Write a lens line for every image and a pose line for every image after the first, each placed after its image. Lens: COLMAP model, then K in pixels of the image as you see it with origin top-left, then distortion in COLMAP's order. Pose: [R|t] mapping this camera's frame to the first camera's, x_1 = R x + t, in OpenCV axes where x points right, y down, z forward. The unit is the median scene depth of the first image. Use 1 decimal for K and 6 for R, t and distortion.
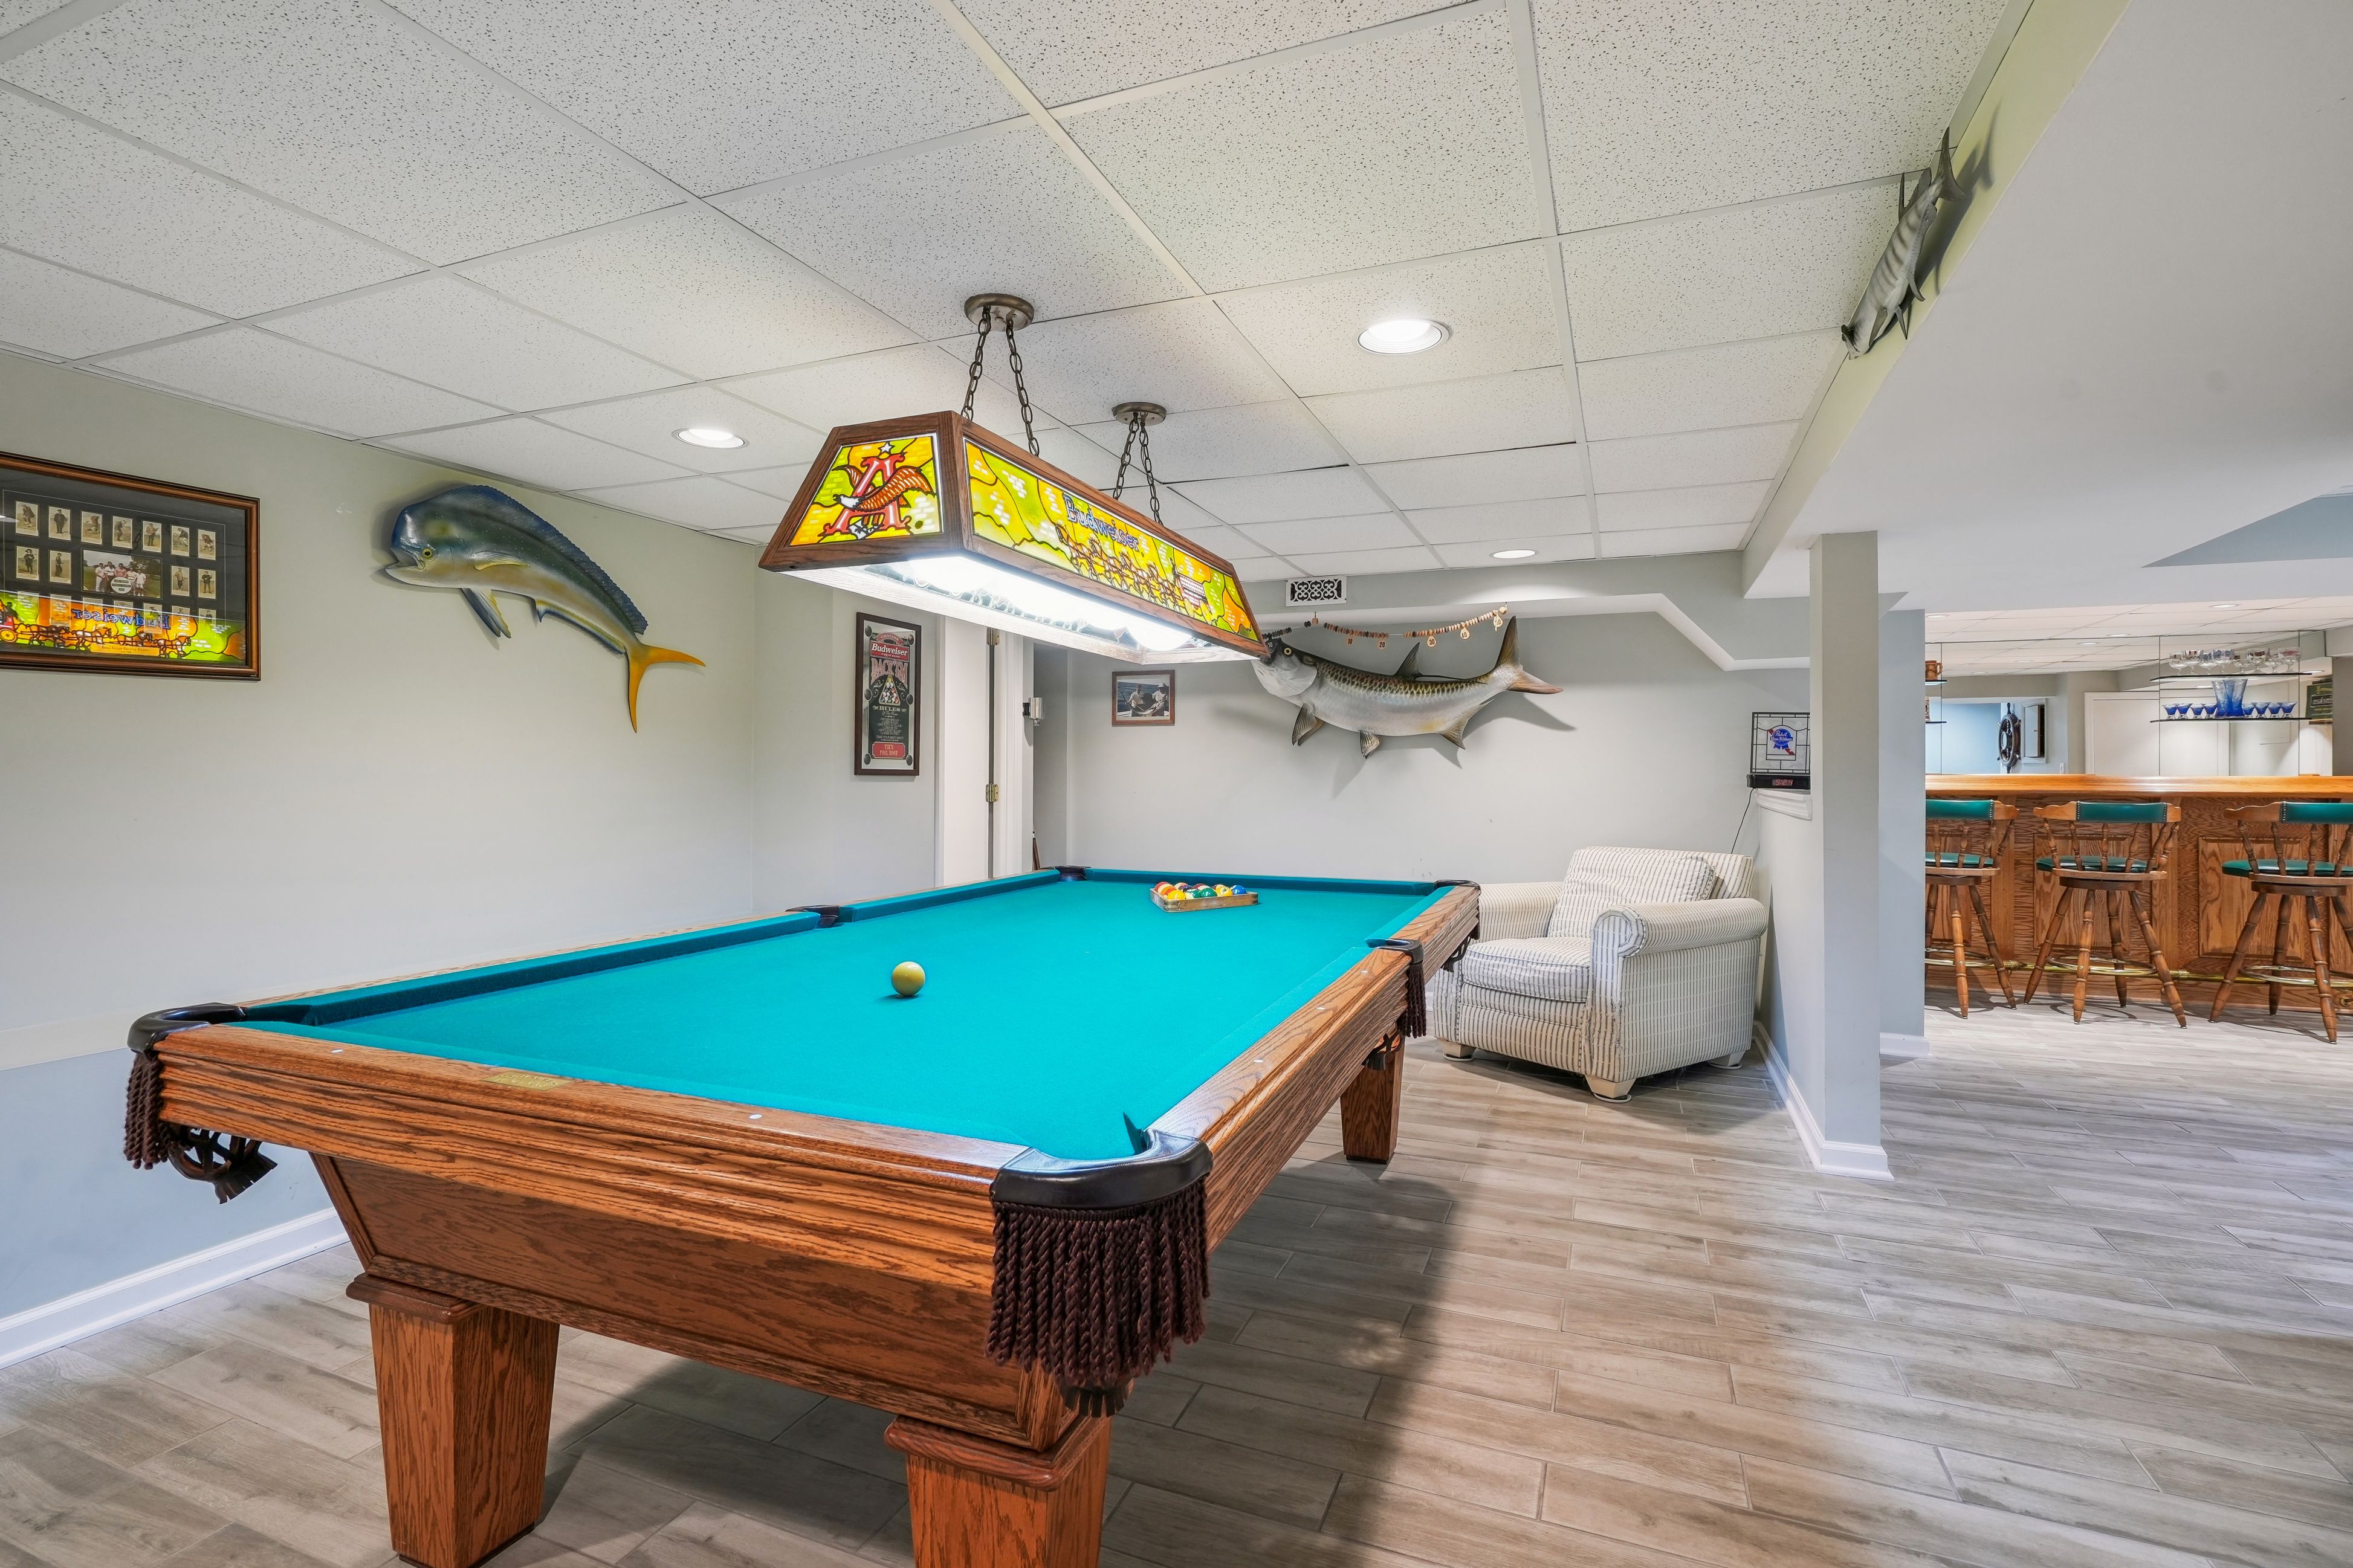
lens RADIAL K [[1082.4, 0, 1149.4], [0, 1082.4, 776.6], [0, 0, 1]] dist [-0.001569, 0.000254]
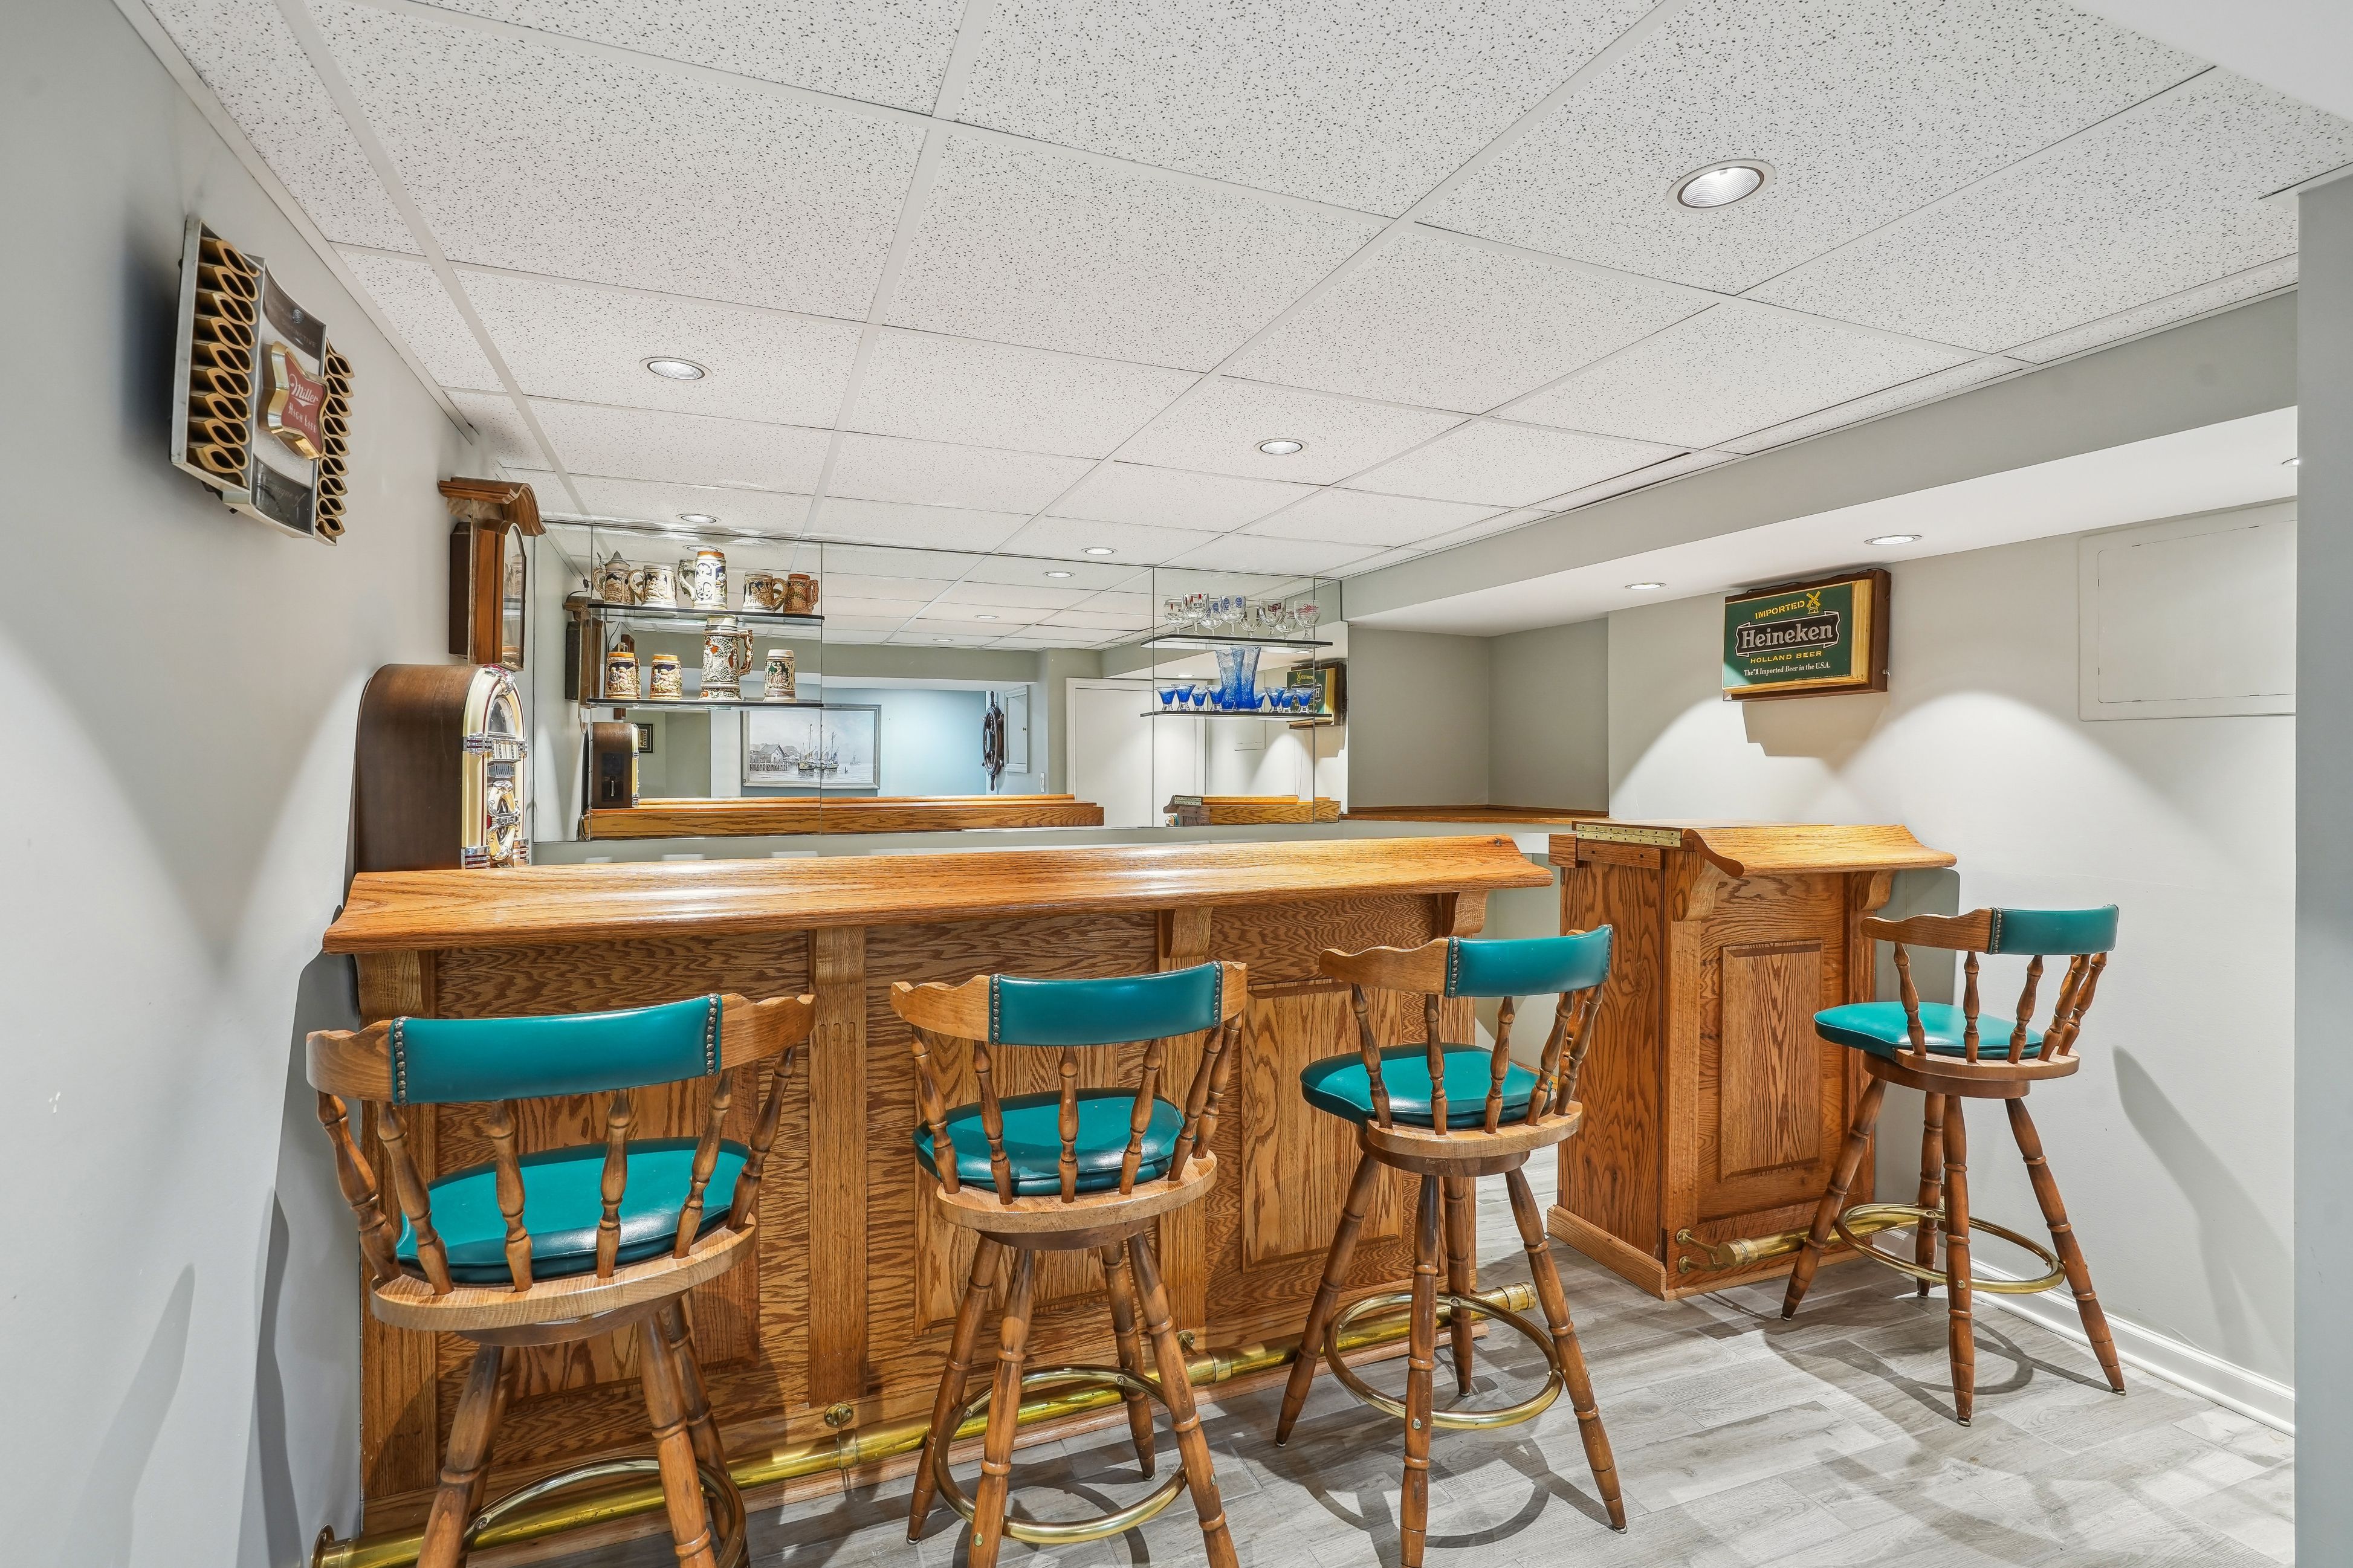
lens RADIAL K [[1082.4, 0, 1149.4], [0, 1082.4, 776.6], [0, 0, 1]] dist [-0.001569, 0.000254]
pose [[0.715355, -0.005216, 0.698742, 0.539516], [-0.000858, 0.999965, 0.008342, -0.023285], [-0.698761, -0.006567, 0.715325, 0.599640]]
